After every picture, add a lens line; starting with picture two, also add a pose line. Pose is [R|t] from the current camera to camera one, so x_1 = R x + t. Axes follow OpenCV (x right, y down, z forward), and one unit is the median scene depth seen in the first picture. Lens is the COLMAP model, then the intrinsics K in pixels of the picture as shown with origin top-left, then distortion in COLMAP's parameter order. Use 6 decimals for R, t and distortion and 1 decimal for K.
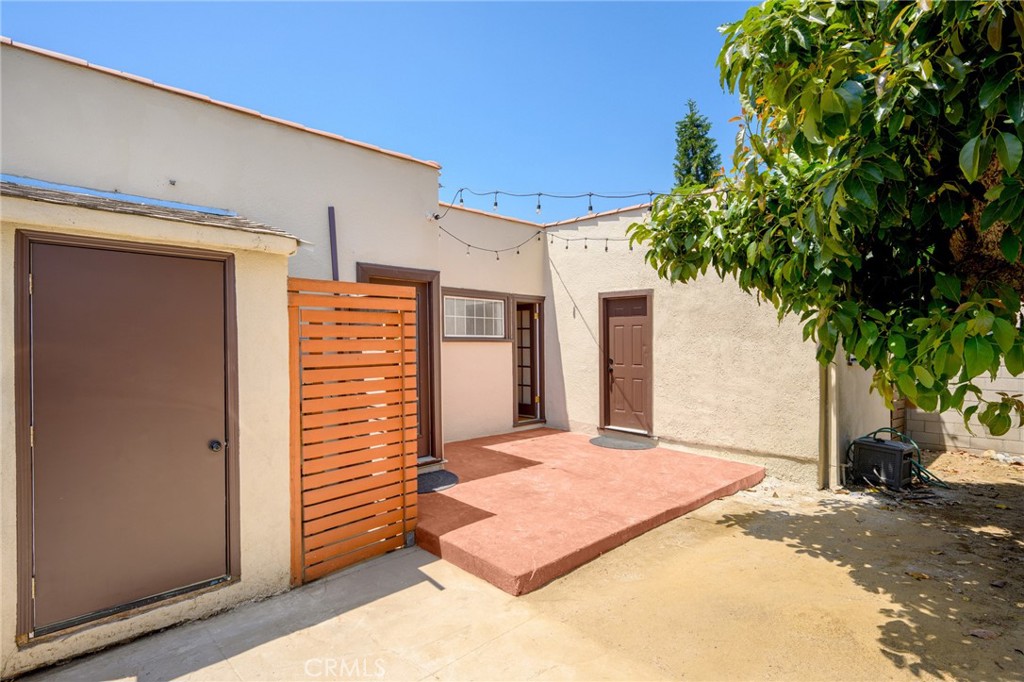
lens RADIAL K [[513.7, 0, 490.3], [0, 513.7, 337.7], [0, 0, 1]] dist [-0.001048, -0.000113]
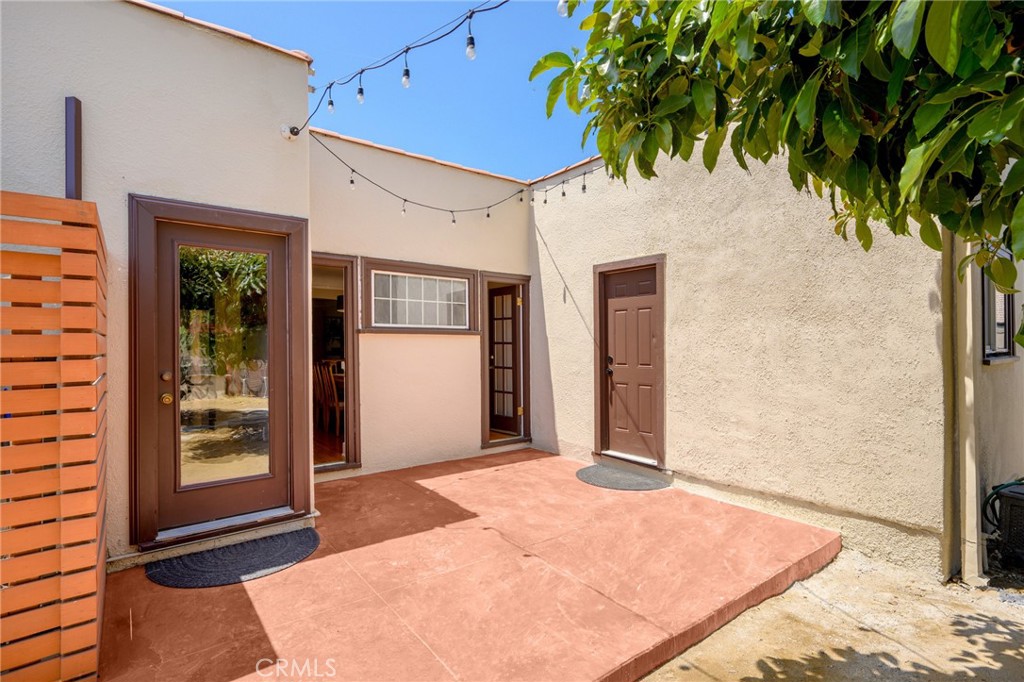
lens RADIAL K [[490.1, 0, 509.7], [0, 490.1, 341.8], [0, 0, 1]] dist [-0.000718, 0.000138]
pose [[0.995919, -0.004970, -0.090109, 0.215015], [0.004899, 0.999987, -0.001009, 0.027988], [0.090113, 0.000564, 0.995931, 0.421494]]
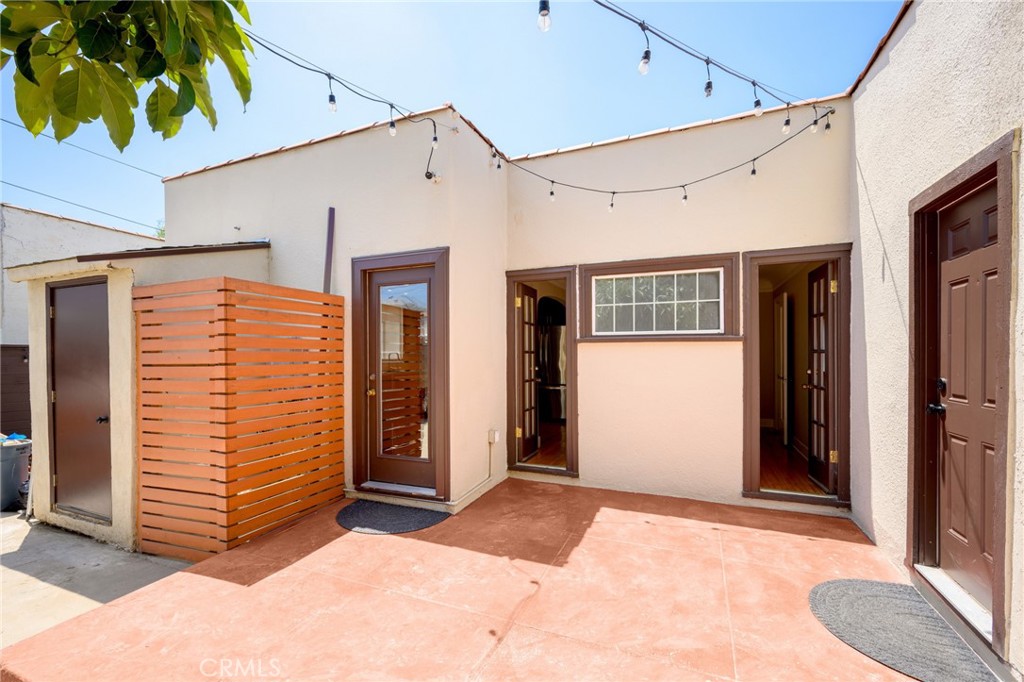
lens RADIAL K [[445.5, 0, 500.0], [0, 445.5, 359.1], [0, 0, 1]] dist [-0.000340, 0.000077]
pose [[0.405864, 0.009042, -0.913889, 0.534300], [0.010784, 0.999834, 0.014681, 0.025985], [0.913870, -0.015814, 0.405699, 0.823928]]
